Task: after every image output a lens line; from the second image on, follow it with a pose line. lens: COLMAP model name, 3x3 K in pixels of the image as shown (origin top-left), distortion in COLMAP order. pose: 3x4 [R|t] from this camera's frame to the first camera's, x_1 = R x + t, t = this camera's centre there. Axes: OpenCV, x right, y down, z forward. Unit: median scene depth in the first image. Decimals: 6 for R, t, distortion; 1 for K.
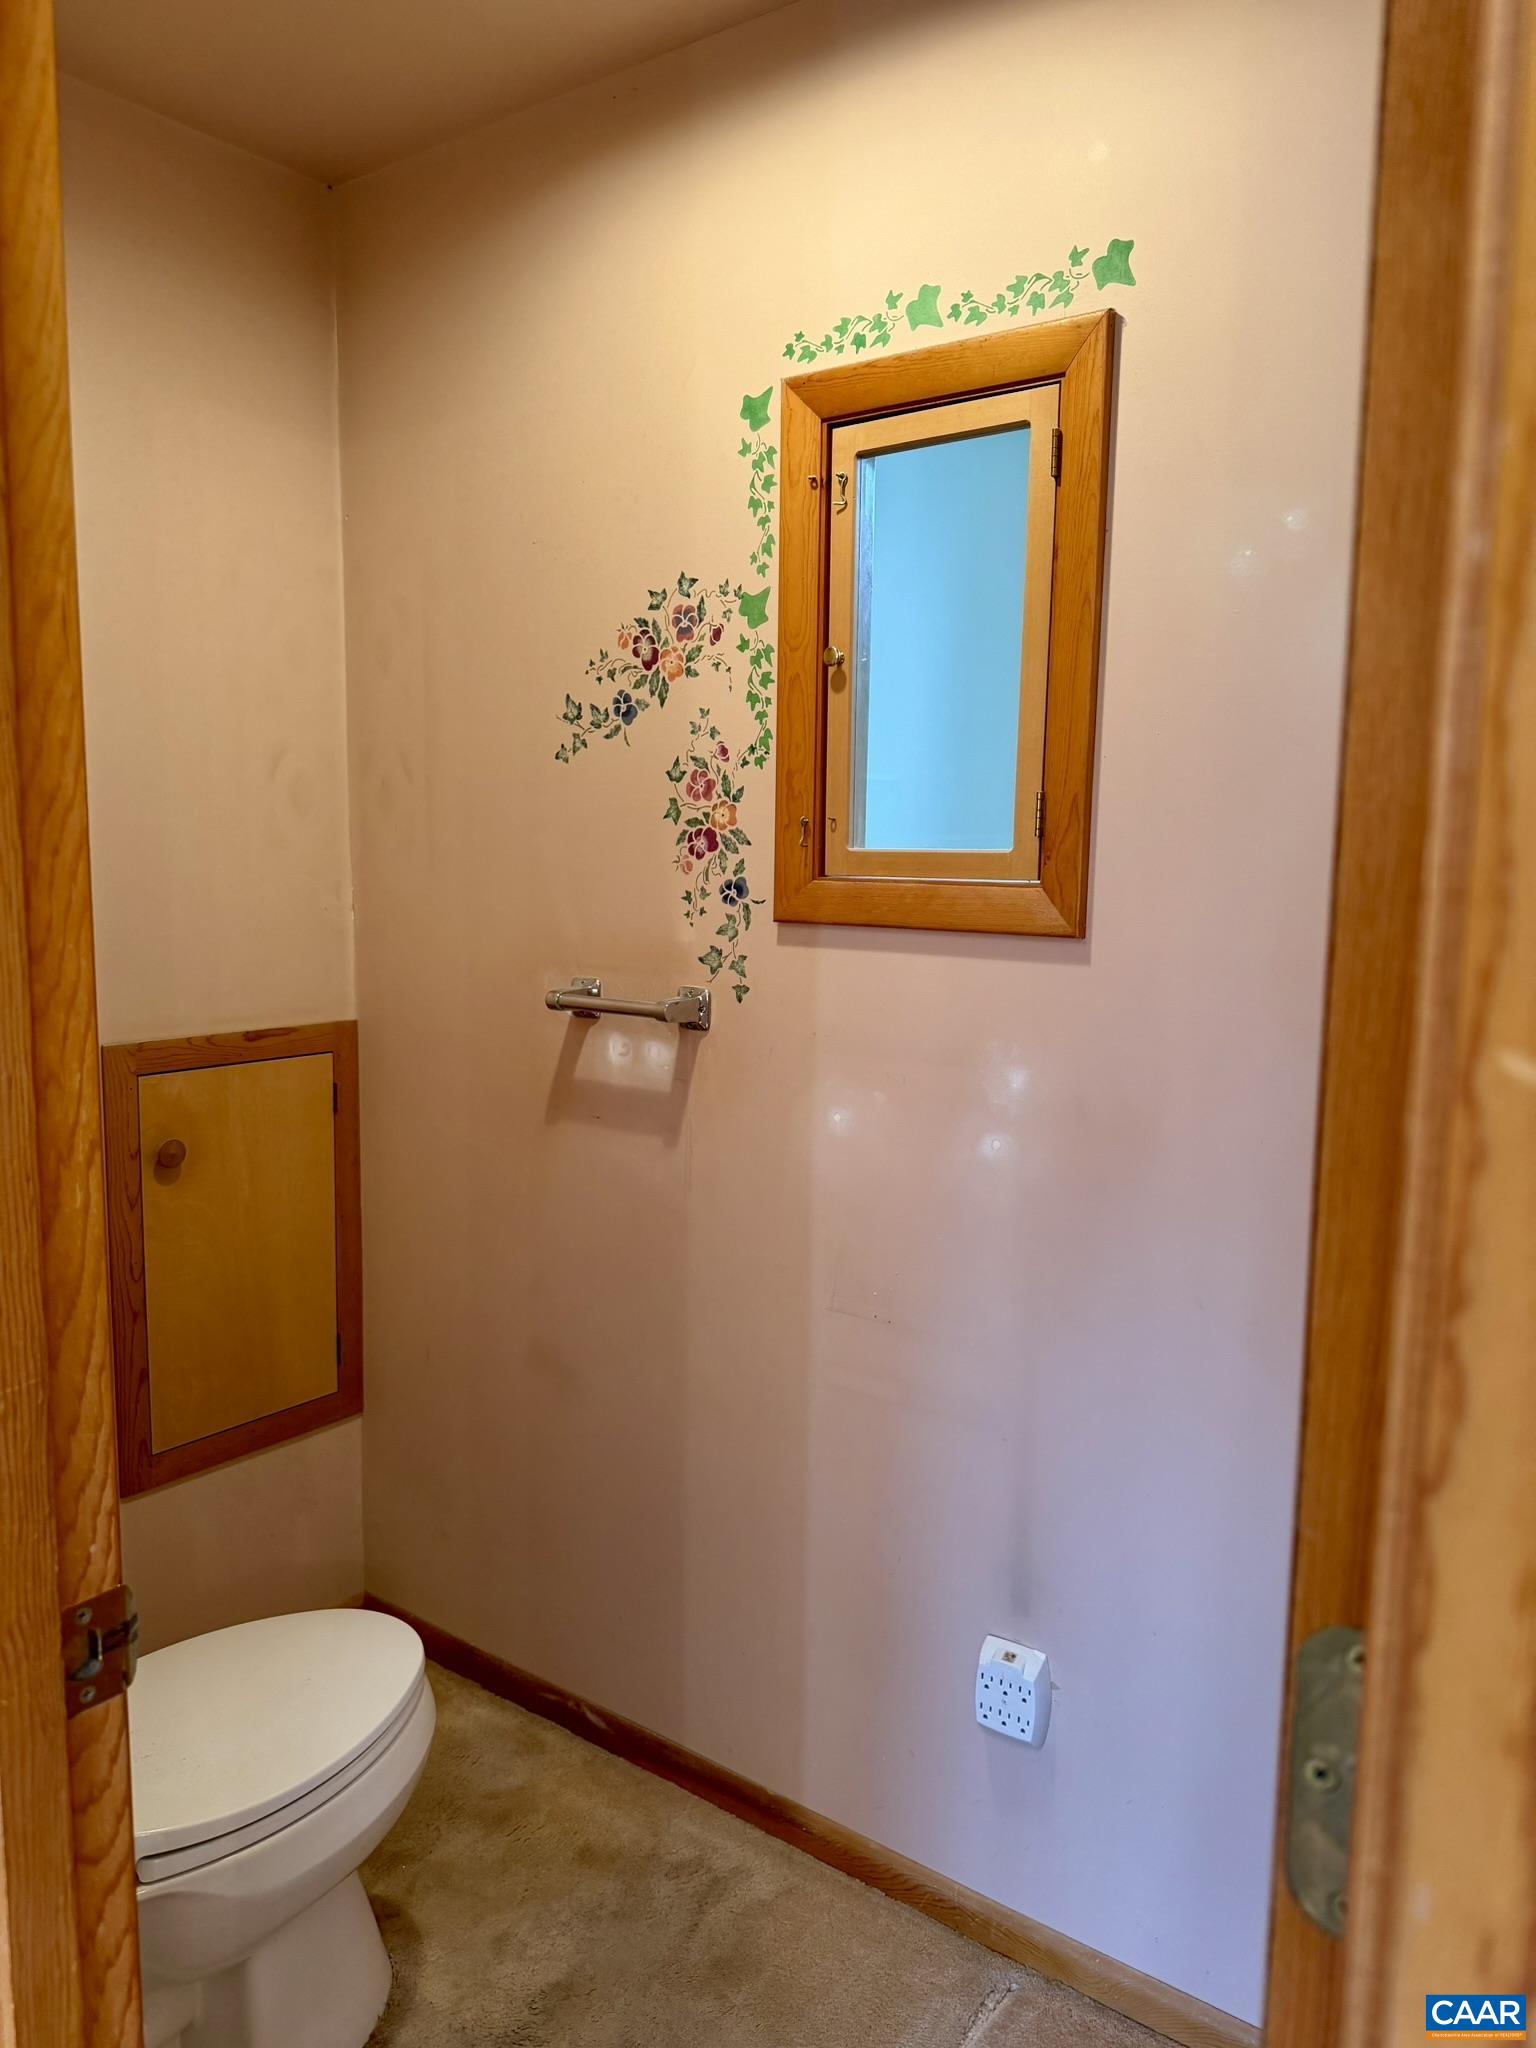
lens RADIAL K [[1441.0, 0, 776.2], [0, 1441.0, 1024.4], [0, 0, 1]] dist [0.043911, -0.006229]
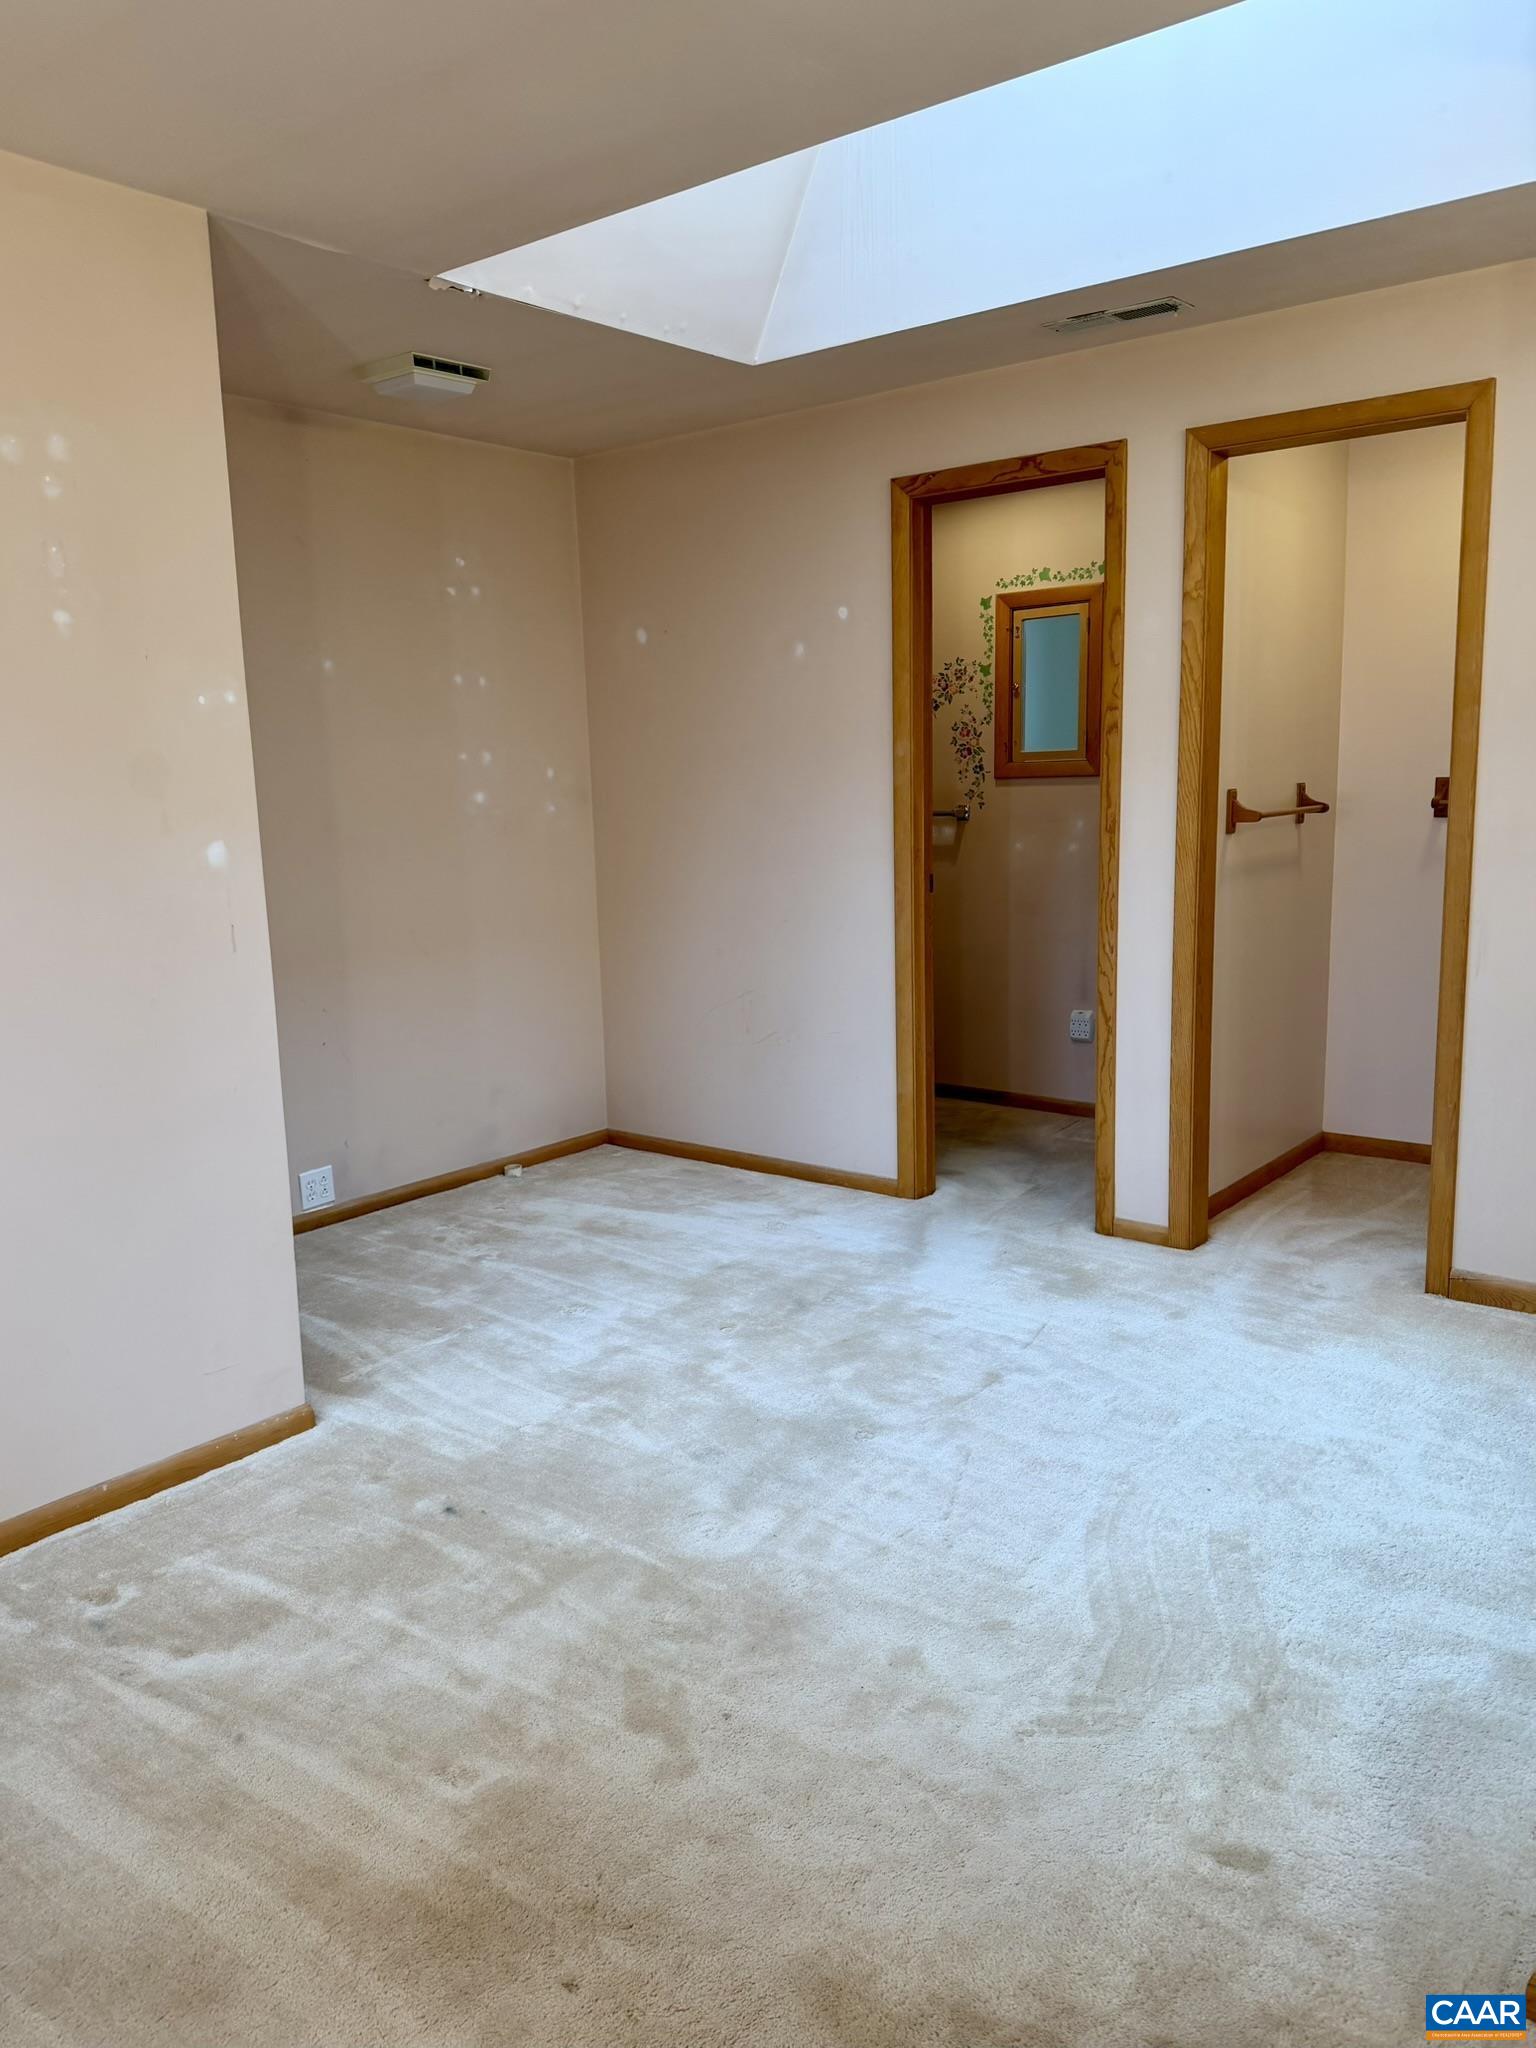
lens RADIAL K [[1441.0, 0, 757.9], [0, 1441.0, 1024.6], [0, 0, 1]] dist [0.043911, -0.006229]
pose [[0.997895, -0.029829, -0.057576, -0.322702], [0.032654, 0.998277, 0.048757, 0.264895], [0.056022, -0.050534, 0.997150, -1.942972]]
